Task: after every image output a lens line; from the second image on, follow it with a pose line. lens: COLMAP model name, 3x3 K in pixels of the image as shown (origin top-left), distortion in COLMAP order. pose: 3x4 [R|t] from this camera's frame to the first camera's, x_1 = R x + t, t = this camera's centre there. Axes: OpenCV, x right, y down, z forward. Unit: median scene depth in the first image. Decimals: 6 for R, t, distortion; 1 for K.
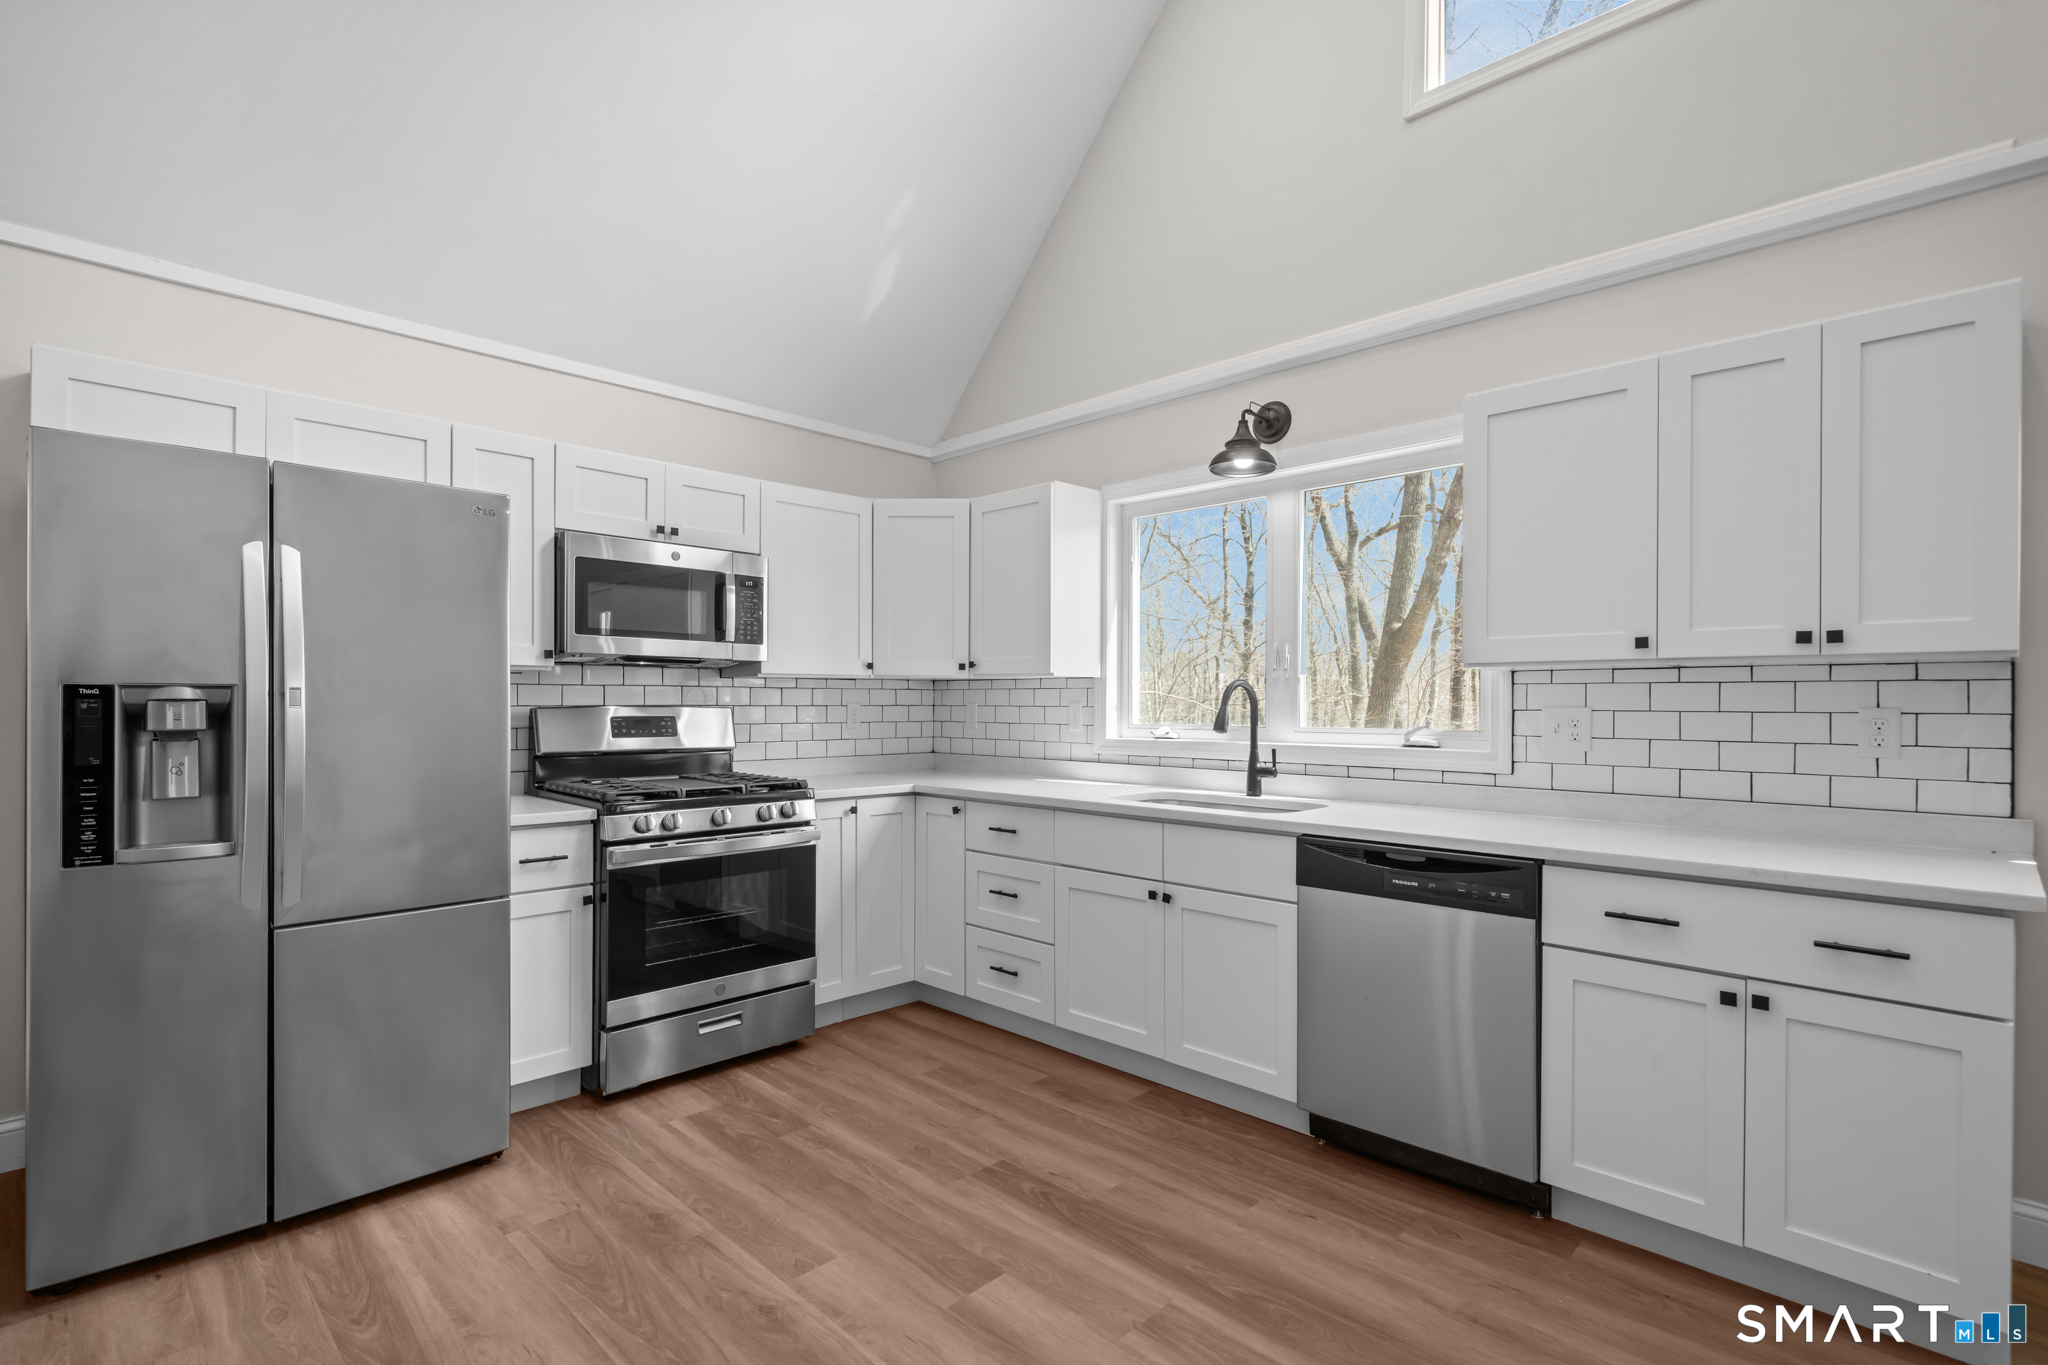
lens RADIAL K [[973.8, 0, 1001.1], [0, 973.8, 703.2], [0, 0, 1]] dist [0.000533, -0.000033]
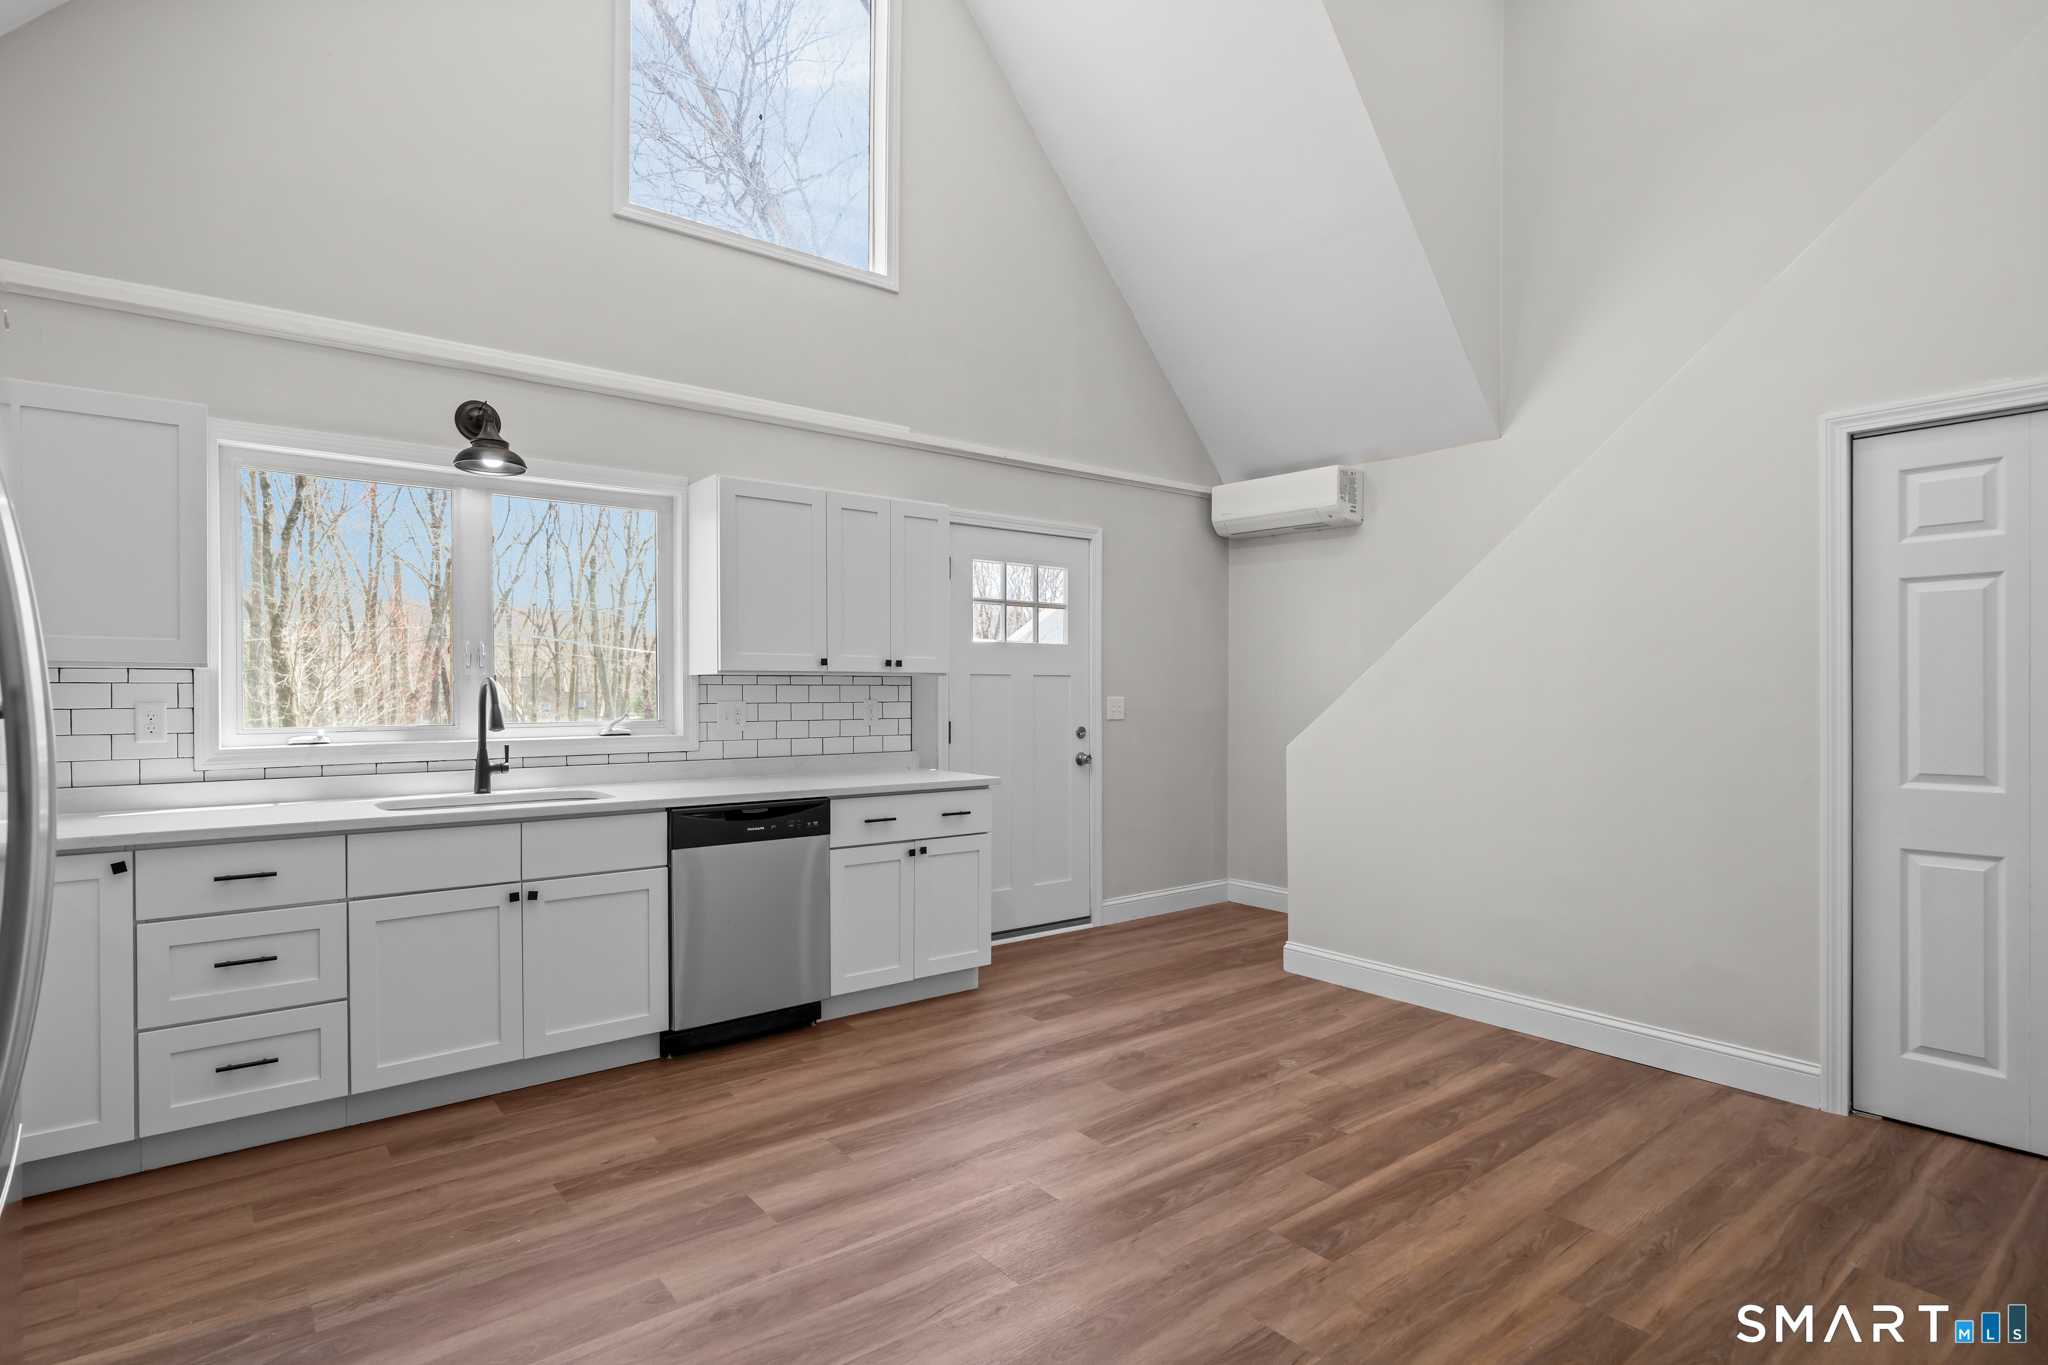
lens RADIAL K [[1029.6, 0, 1003.2], [0, 1029.6, 696.9], [0, 0, 1]] dist [0.001185, 0.000597]
pose [[0.119511, -0.010358, 0.992779, -0.760423], [0.002514, 0.999946, 0.010130, -0.014173], [-0.992830, 0.001285, 0.119531, 0.355062]]
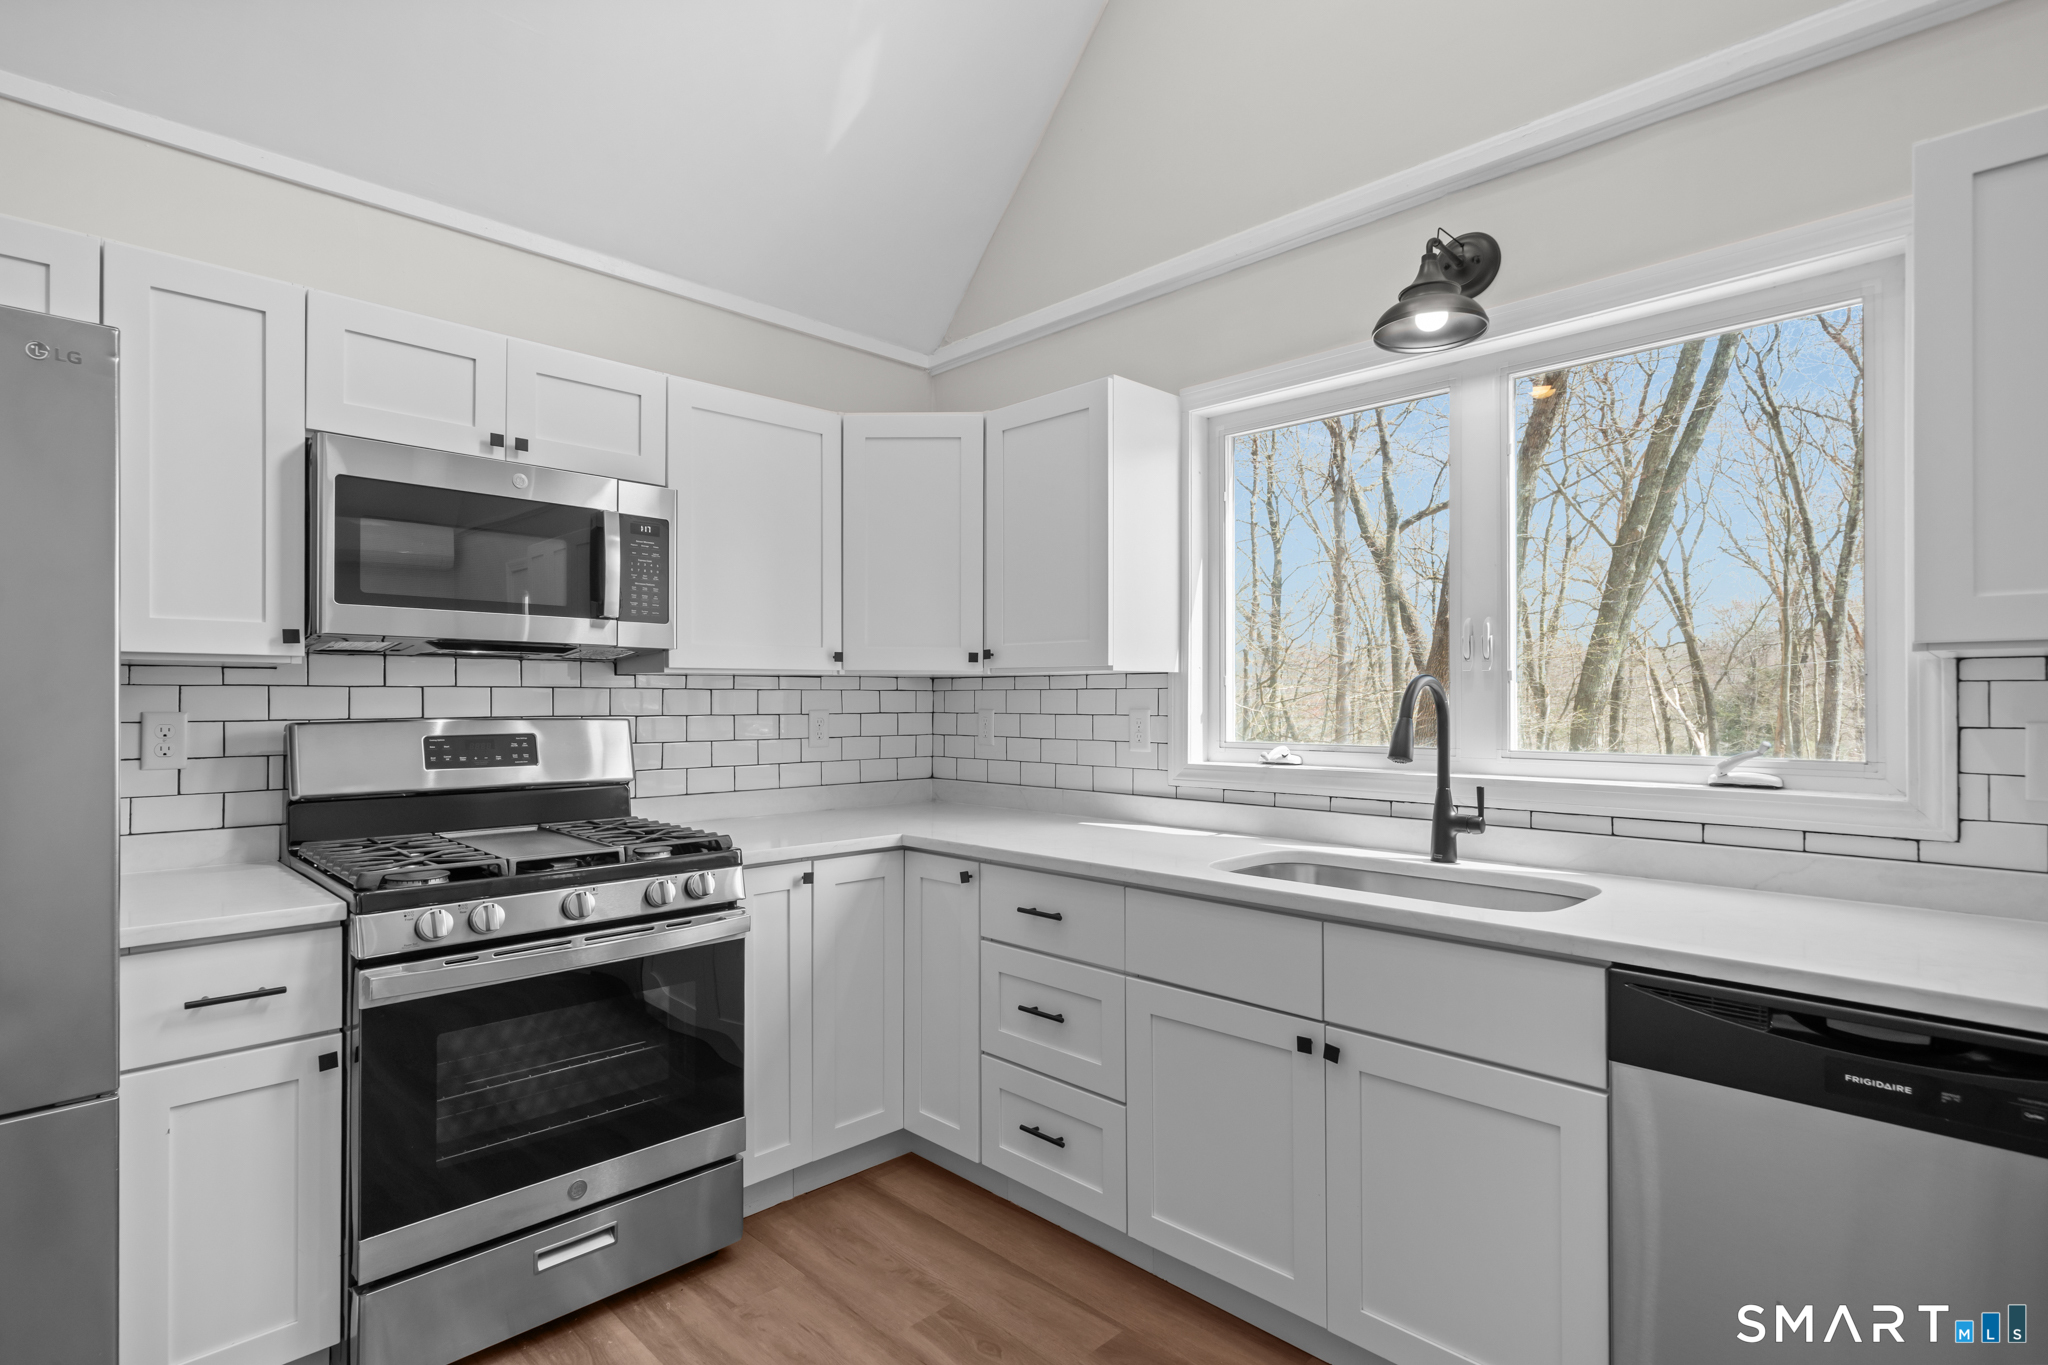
lens RADIAL K [[1016.6, 0, 1001.0], [0, 1016.6, 696.9], [0, 0, 1]] dist [0.000624, 0.000152]
pose [[0.999972, -0.002738, -0.006971, -0.019889], [0.002708, 0.999987, -0.004347, -0.008463], [0.006983, 0.004328, 0.999966, 0.361505]]
